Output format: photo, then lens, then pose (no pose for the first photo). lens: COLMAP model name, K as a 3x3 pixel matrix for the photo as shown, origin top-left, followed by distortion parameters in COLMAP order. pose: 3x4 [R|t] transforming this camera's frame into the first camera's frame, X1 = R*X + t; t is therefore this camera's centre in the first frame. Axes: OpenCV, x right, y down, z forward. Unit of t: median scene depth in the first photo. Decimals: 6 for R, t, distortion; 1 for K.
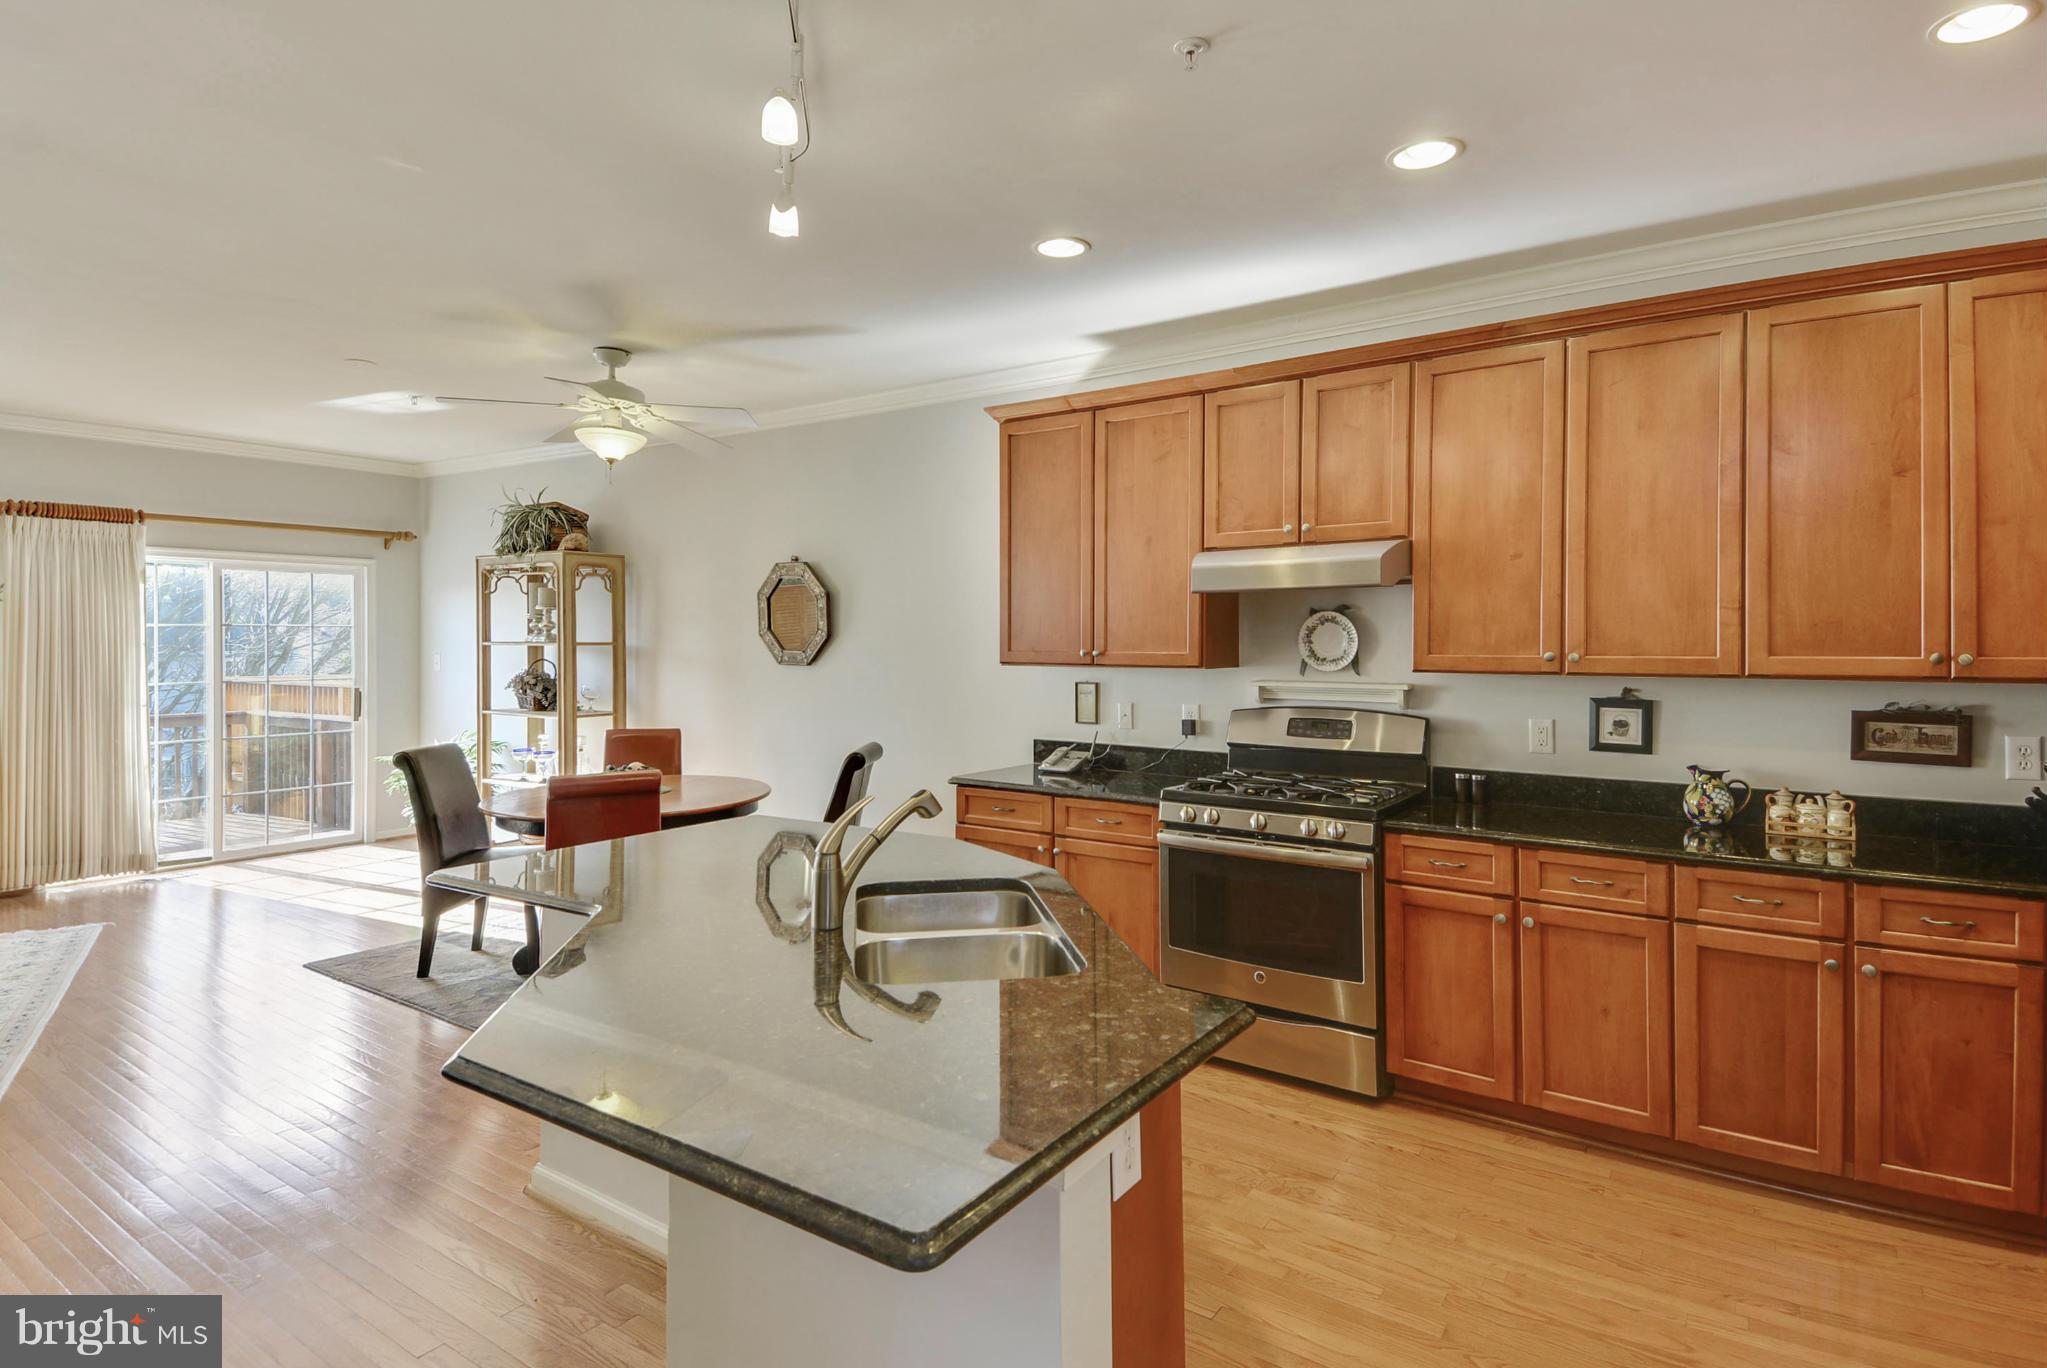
lens RADIAL K [[1064.3, 0, 1029.3], [0, 1064.3, 651.3], [0, 0, 1]] dist [0.164068, -0.128914]
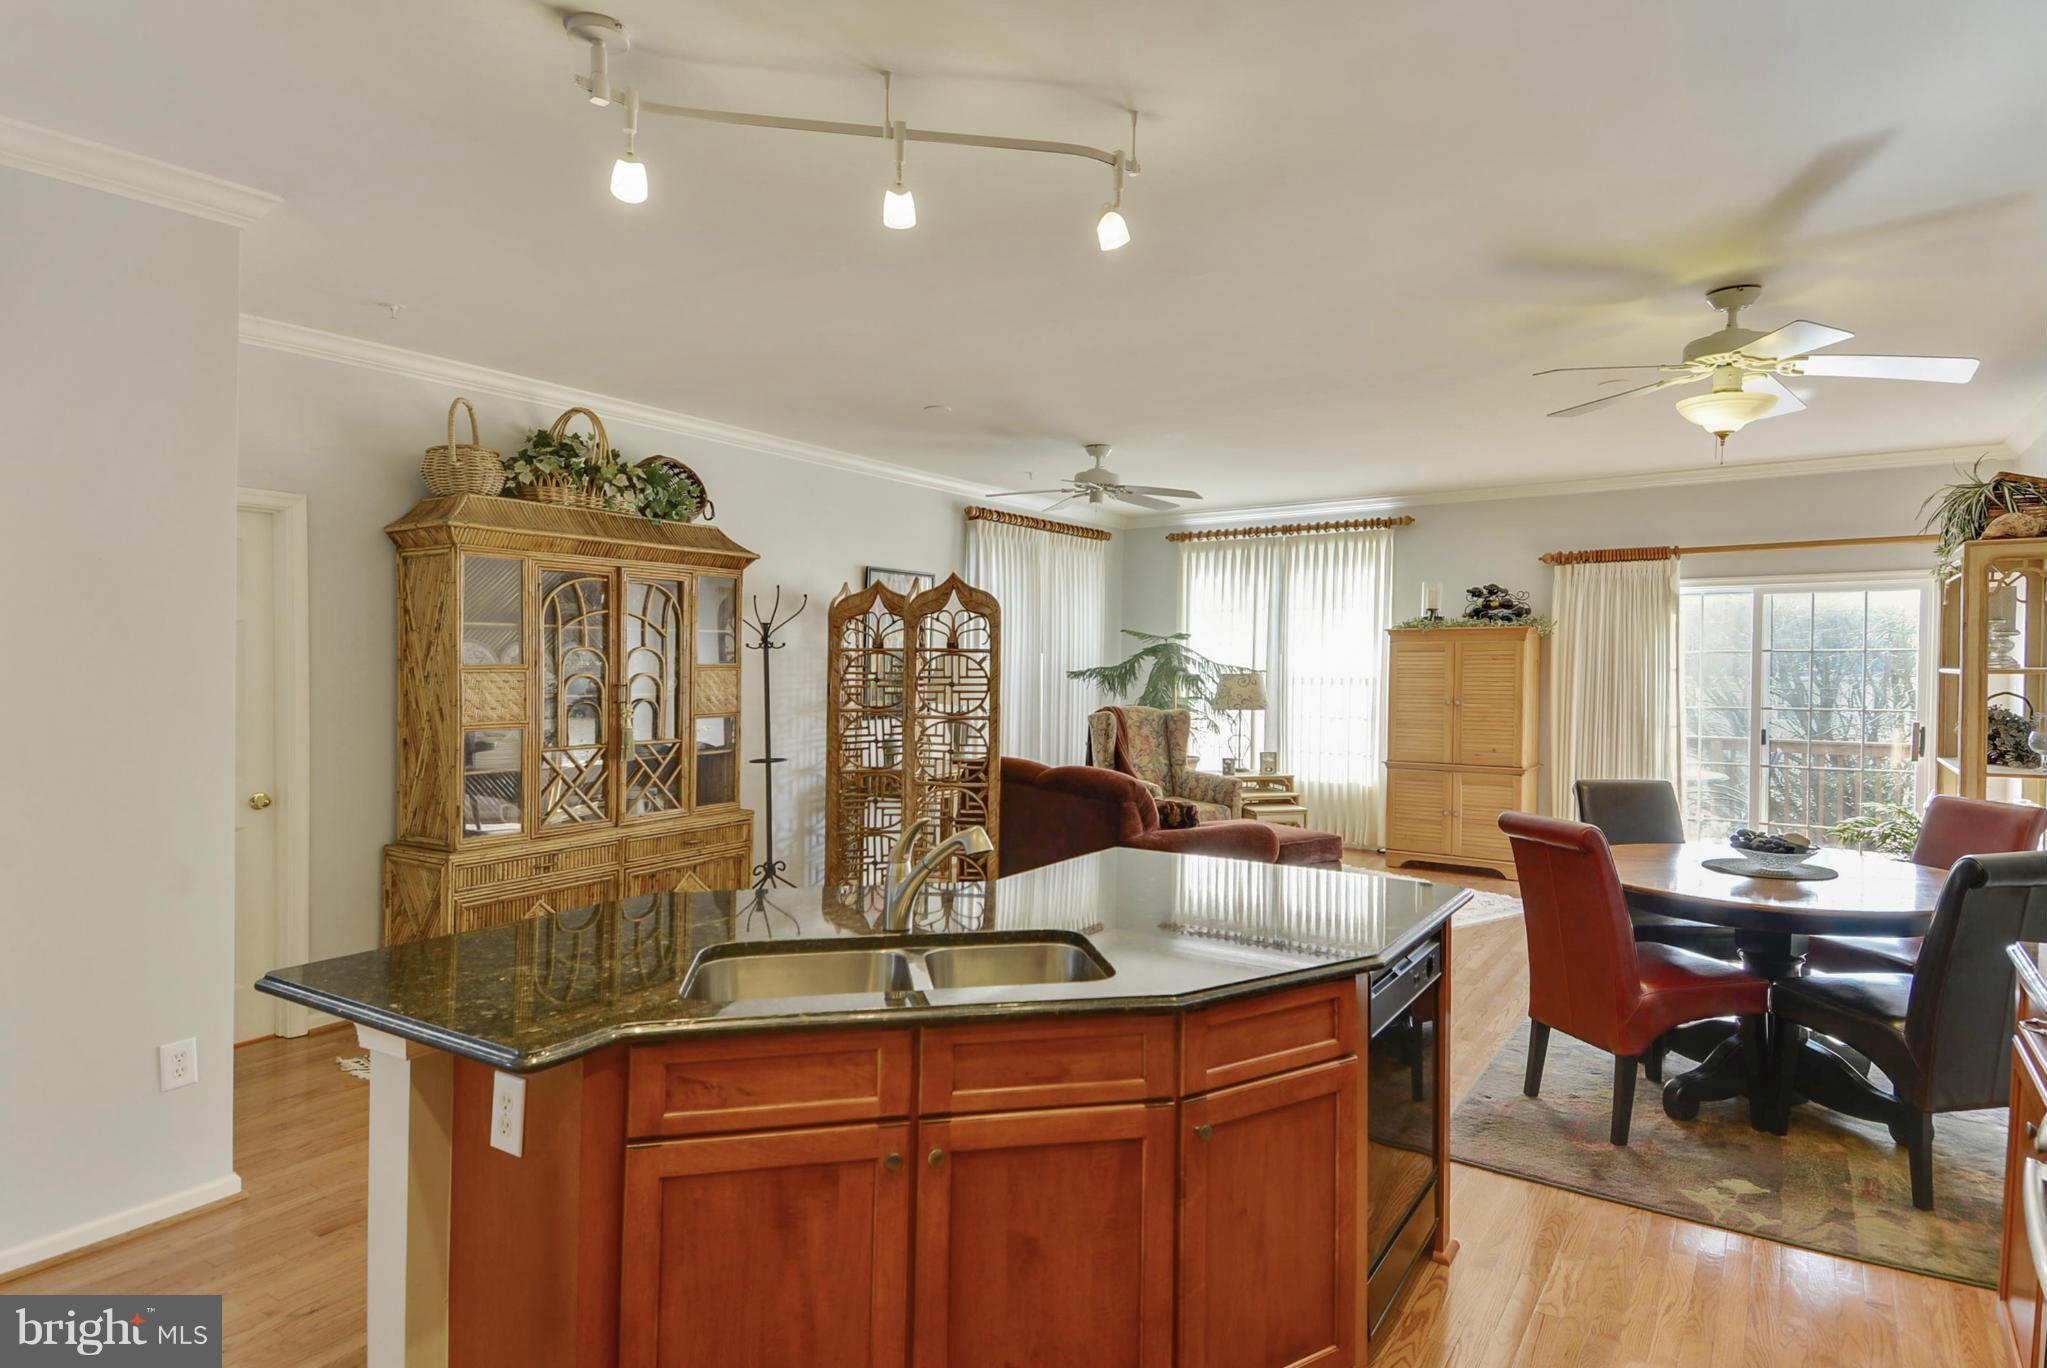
lens RADIAL K [[1115.4, 0, 986.5], [0, 1115.4, 702.9], [0, 0, 1]] dist [0.052802, -0.000267]
pose [[-0.020174, 0.034969, -0.999185, 0.509670], [-0.013313, 0.999290, 0.035241, -0.007627], [0.999708, 0.014013, -0.019694, 0.571656]]
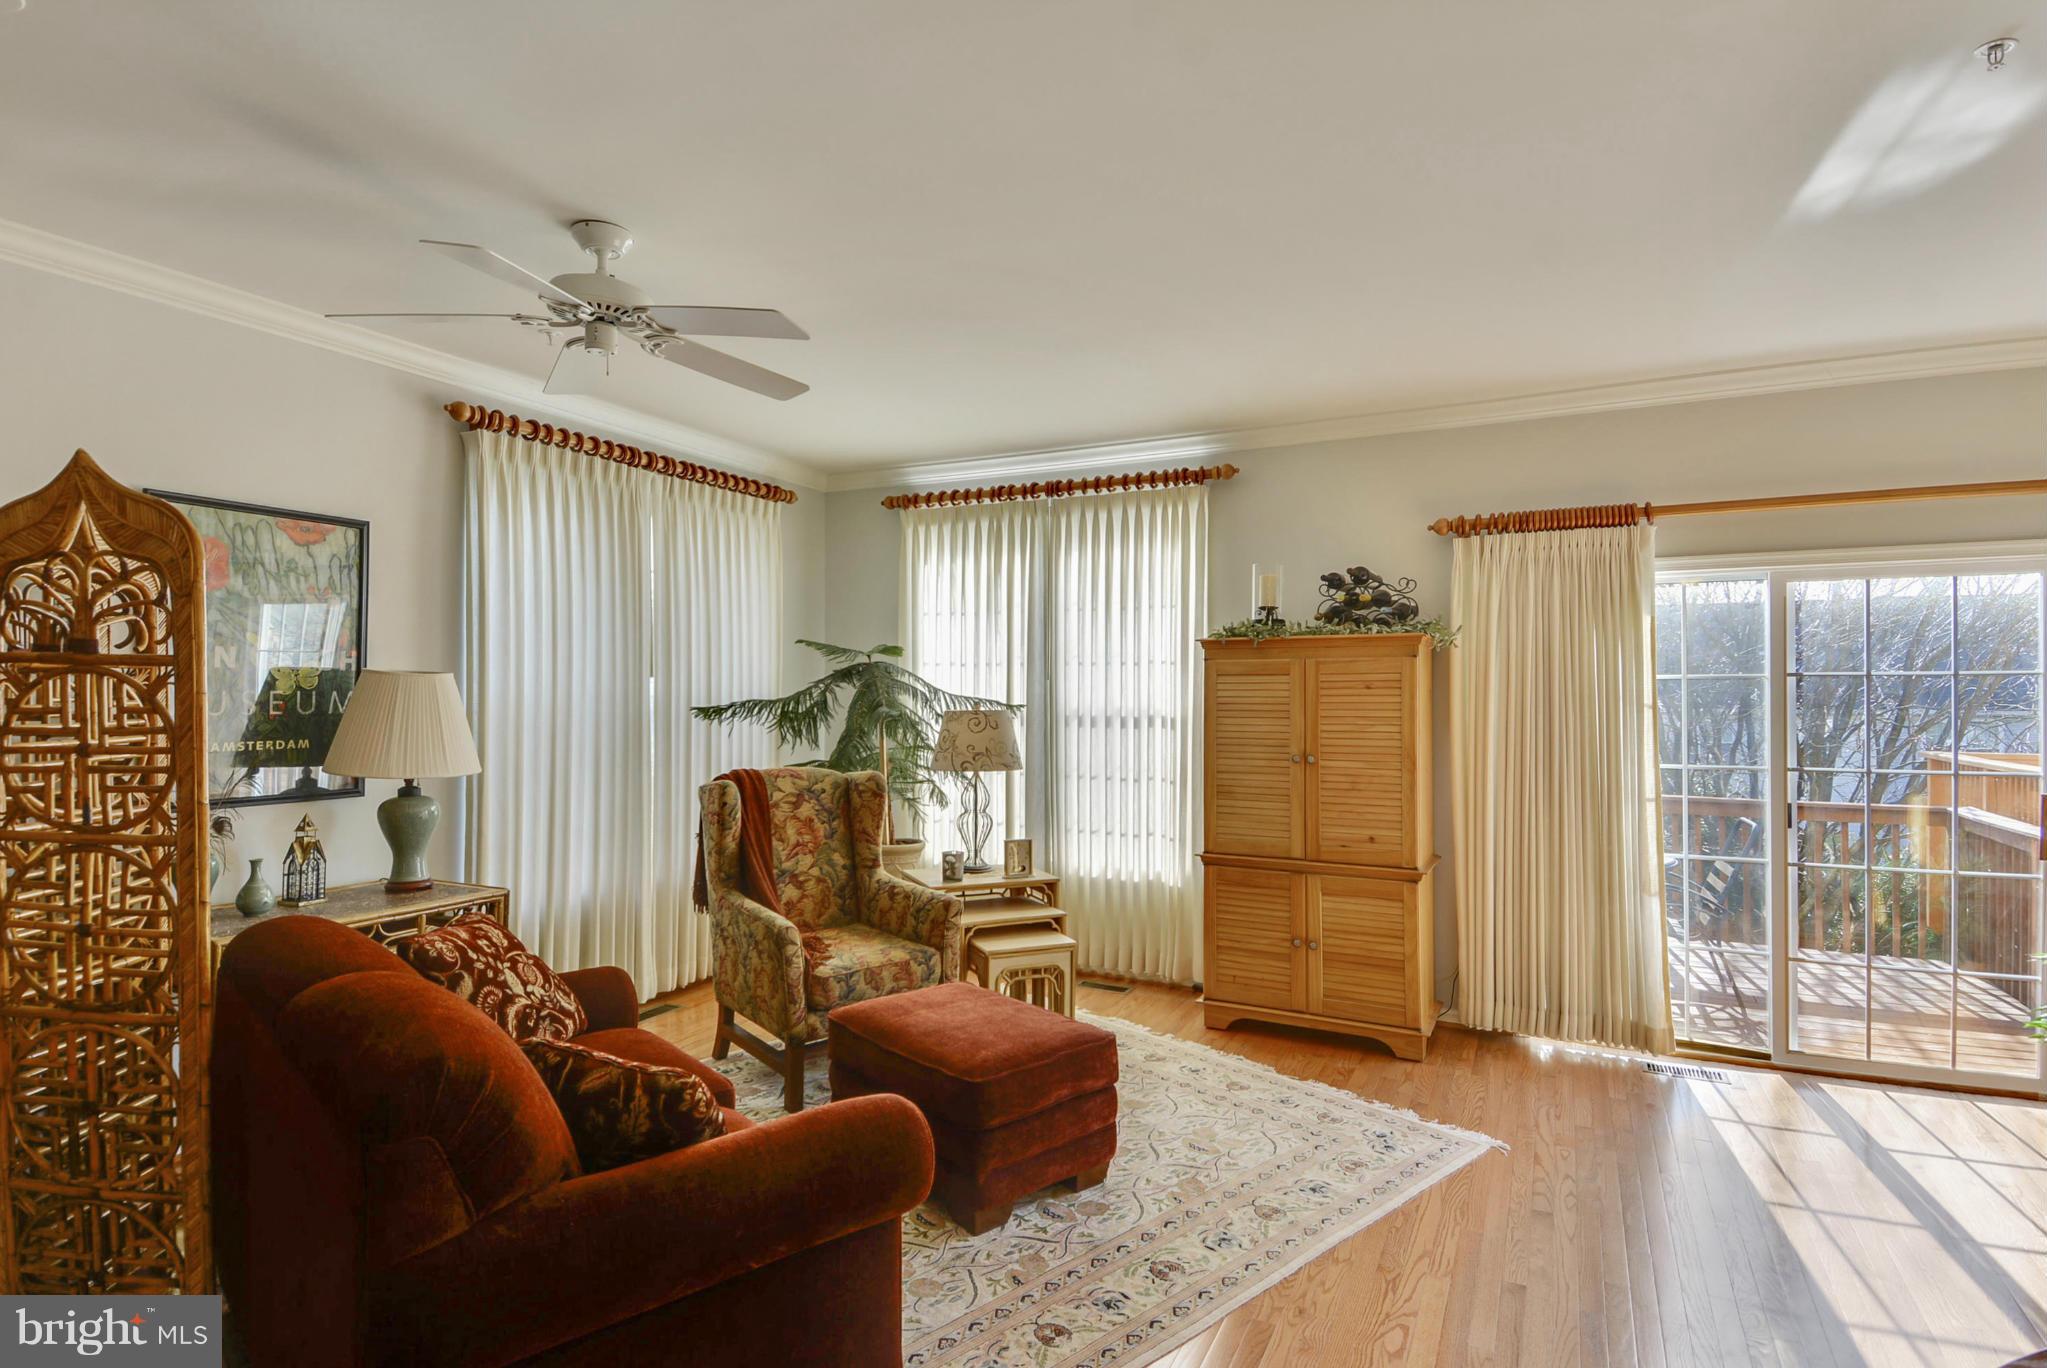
lens RADIAL K [[1069.8, 0, 1024.9], [0, 1069.8, 675.9], [0, 0, 1]] dist [0.125496, -0.090813]
pose [[0.147415, -0.017375, -0.988922, -0.332658], [-0.013121, 0.999723, -0.019521, -0.011641], [0.988988, 0.015853, 0.147146, 0.867704]]
